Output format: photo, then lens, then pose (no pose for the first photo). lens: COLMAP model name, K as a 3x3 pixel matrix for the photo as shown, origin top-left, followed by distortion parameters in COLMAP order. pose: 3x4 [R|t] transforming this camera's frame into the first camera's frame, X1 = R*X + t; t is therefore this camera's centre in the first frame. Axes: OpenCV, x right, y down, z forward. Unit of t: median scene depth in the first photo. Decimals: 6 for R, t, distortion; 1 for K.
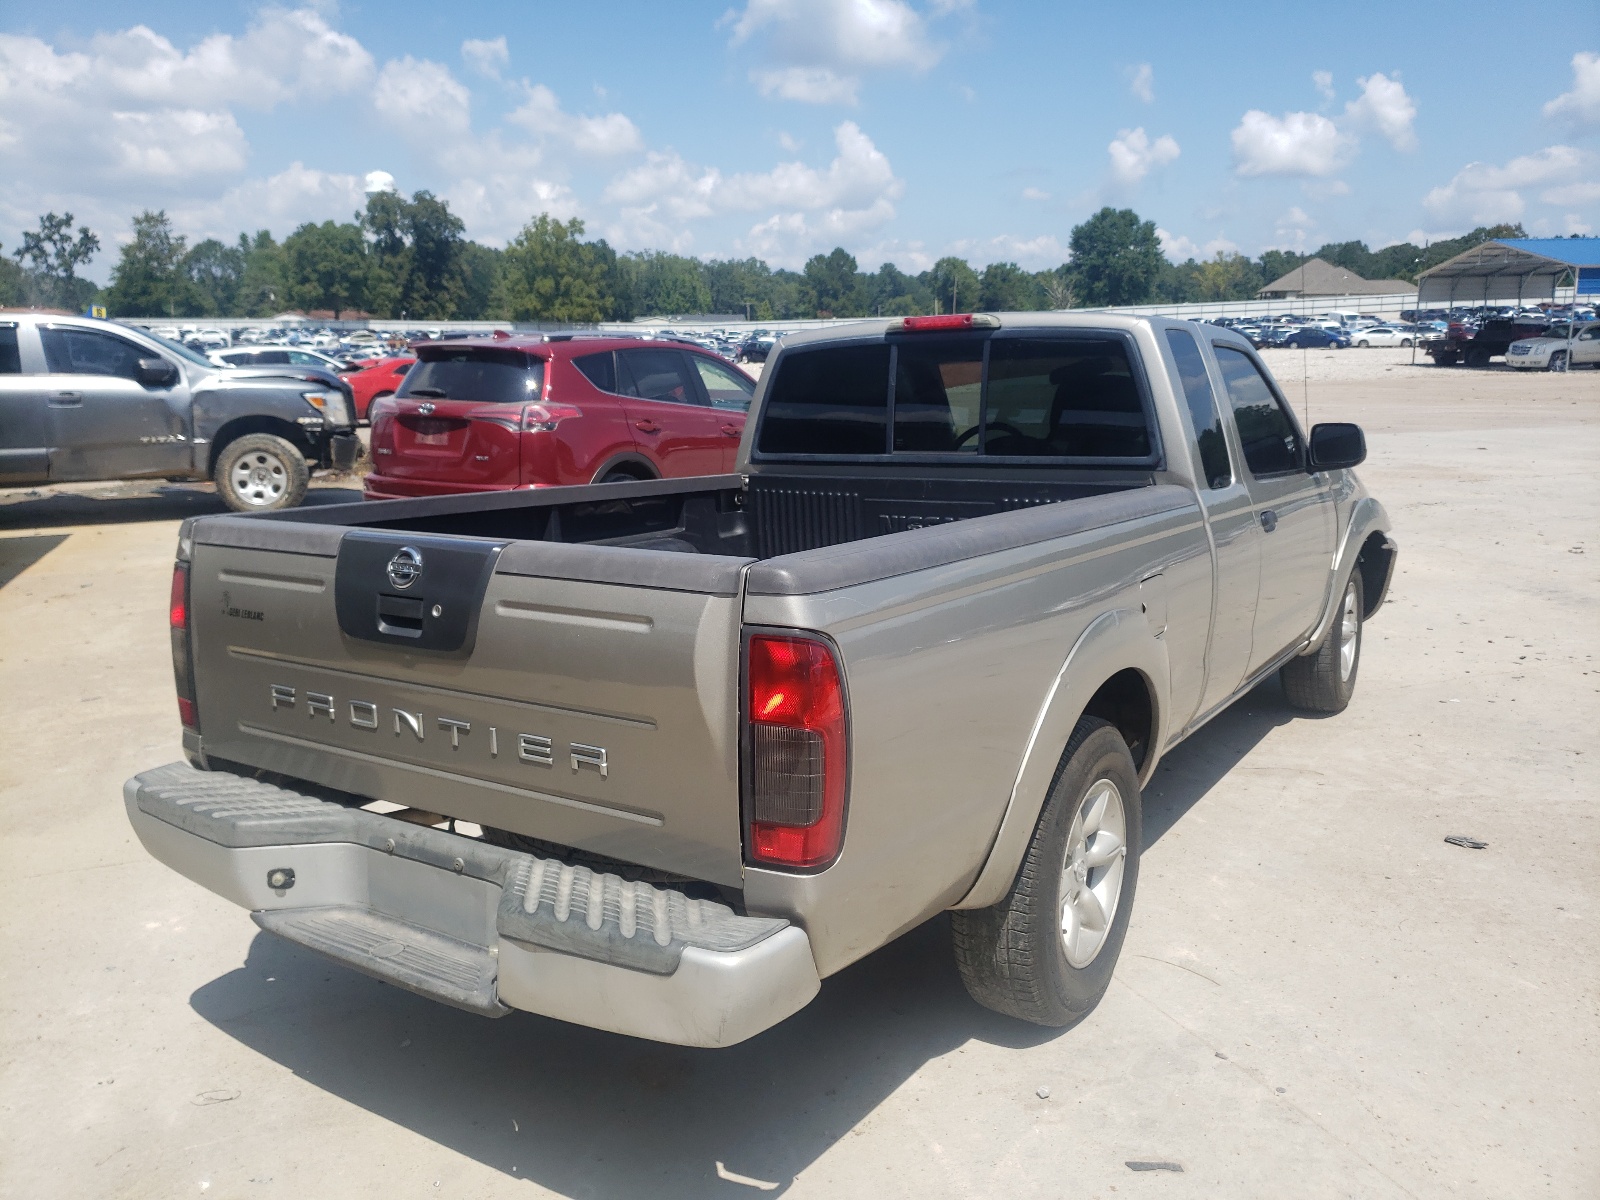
lens RADIAL K [[1264.5, 0, 800.0], [0, 1264.5, 600.0], [0, 0, 1]] dist [-0.100271, 0.129537]
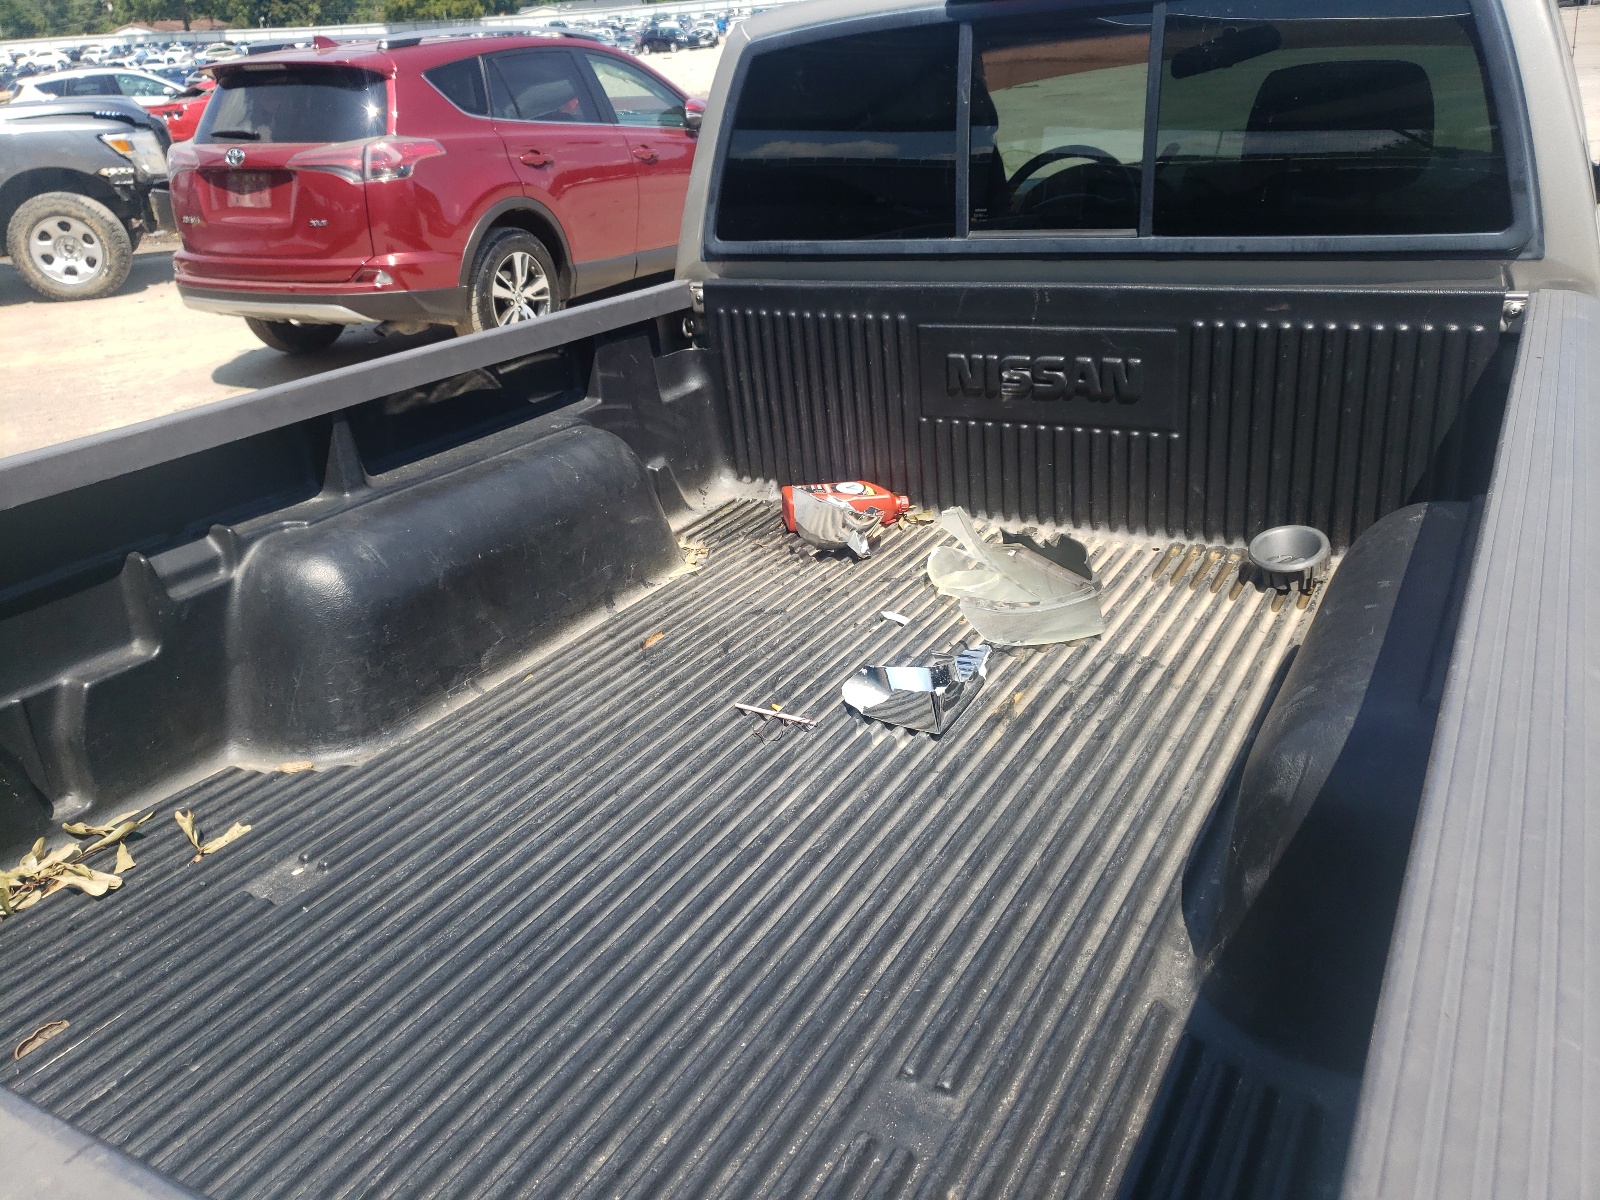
lens RADIAL K [[1264.5, 0, 800.0], [0, 1264.5, 600.0], [0, 0, 1]] dist [-0.100271, 0.129537]
pose [[0.995584, -0.085189, 0.039426, -0.010229], [0.073780, 0.969811, 0.232427, -0.029519], [-0.058036, -0.228492, 0.971814, 0.136776]]
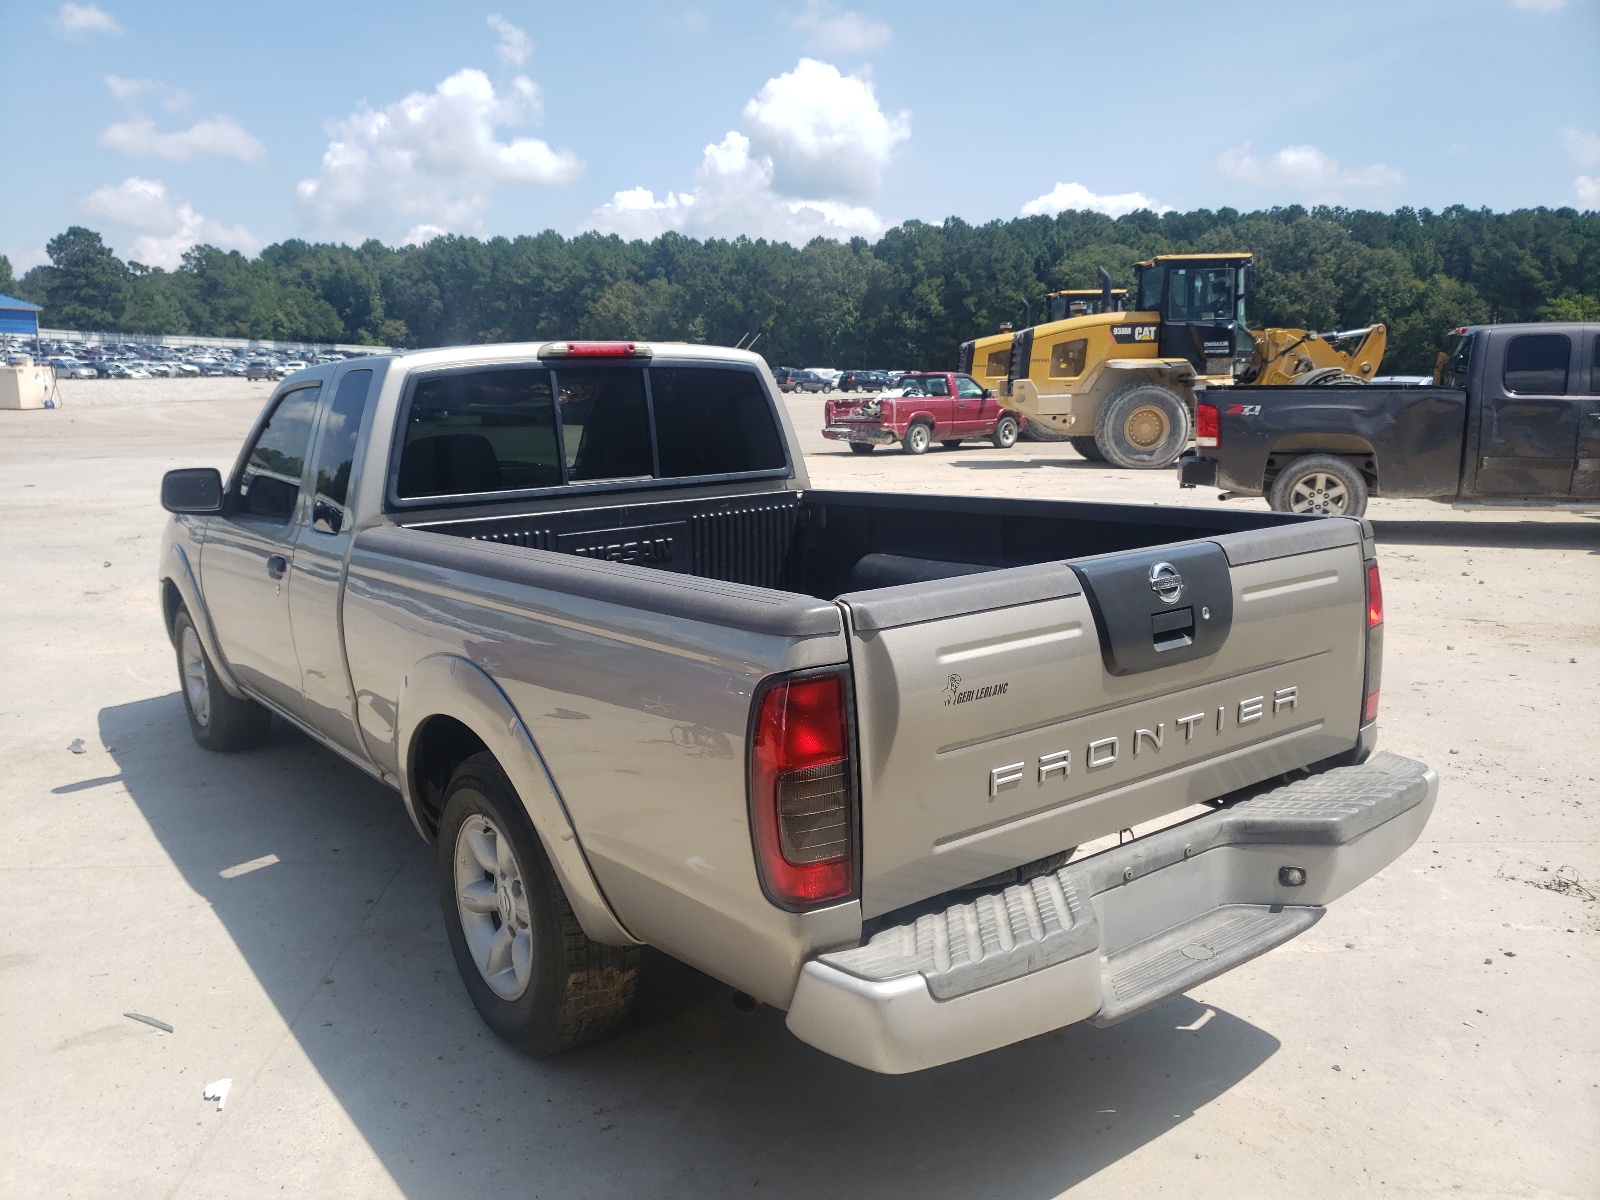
lens RADIAL K [[1264.5, 0, 800.0], [0, 1264.5, 600.0], [0, 0, 1]] dist [-0.100271, 0.129537]
pose [[0.334637, -0.145404, 0.931062, -0.239500], [0.167253, 0.981502, 0.093168, -0.027746], [-0.927386, 0.124545, 0.352766, 0.158444]]
